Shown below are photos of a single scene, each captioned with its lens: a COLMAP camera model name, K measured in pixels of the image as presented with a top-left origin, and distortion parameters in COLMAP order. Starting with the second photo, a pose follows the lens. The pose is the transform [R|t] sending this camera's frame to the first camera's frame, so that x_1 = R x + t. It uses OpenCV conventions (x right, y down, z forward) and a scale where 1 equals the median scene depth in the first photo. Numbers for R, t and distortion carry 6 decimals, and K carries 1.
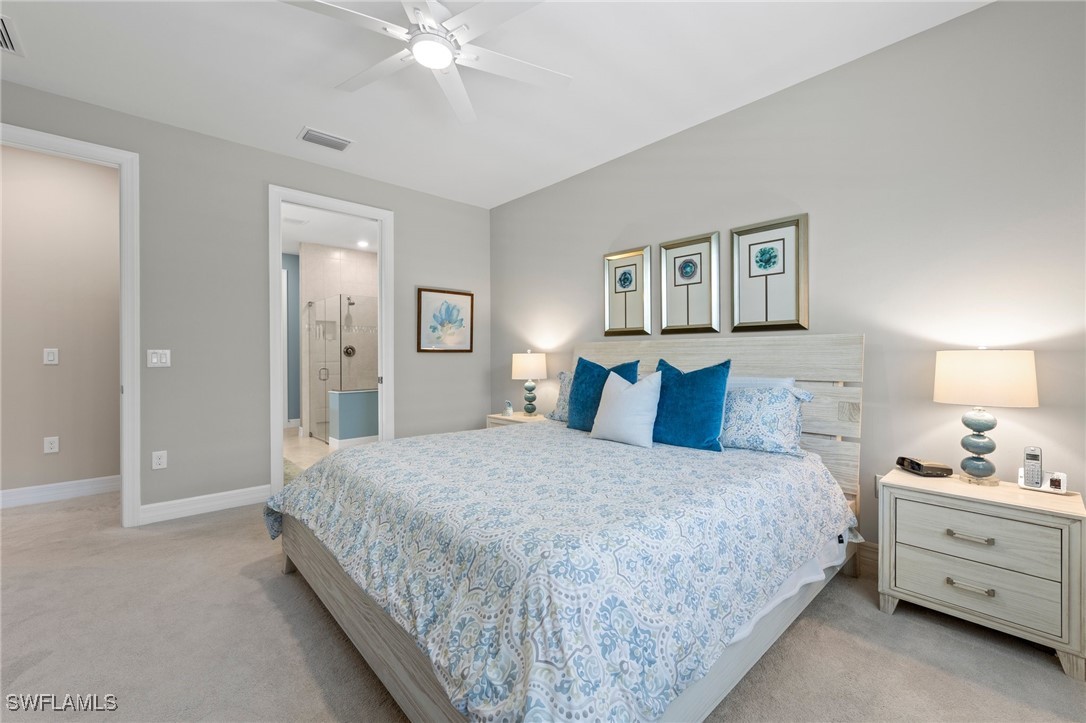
lens RADIAL K [[454.1, 0, 546.0], [0, 454.1, 351.4], [0, 0, 1]] dist [0.007241, -0.001008]
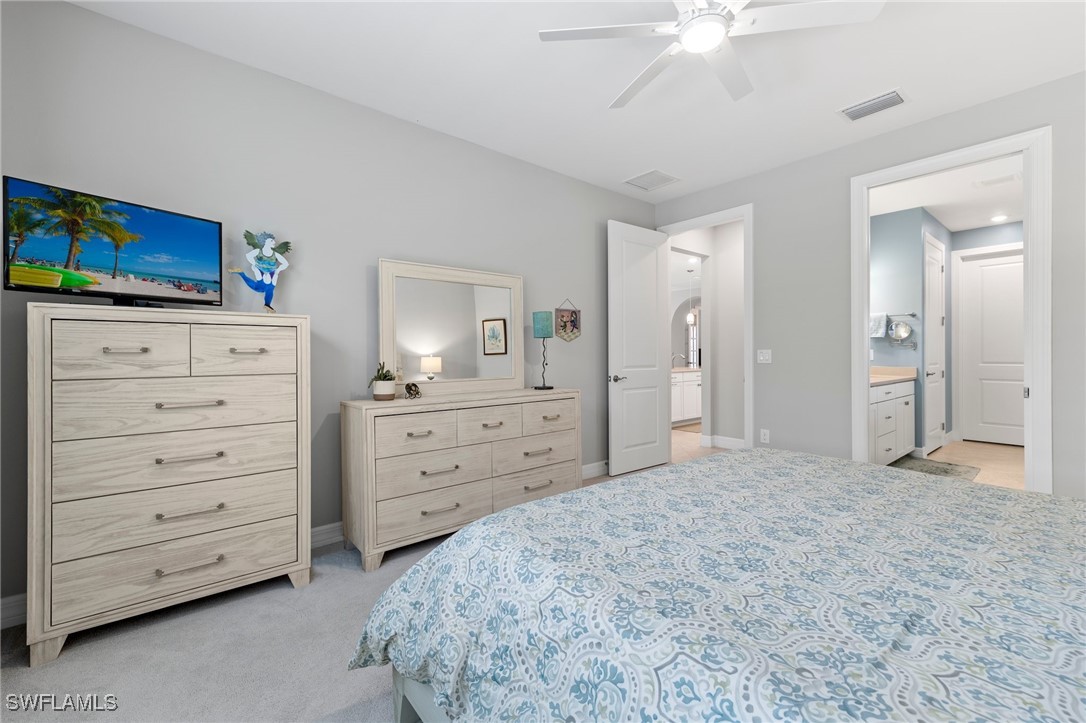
lens RADIAL K [[454.1, 0, 545.6], [0, 454.1, 355.8], [0, 0, 1]] dist [0.007241, -0.001008]
pose [[-0.063992, 0.008719, -0.997912, 0.959611], [0.007061, 0.999941, 0.008284, -0.003850], [0.997925, -0.006516, -0.064050, 0.981846]]
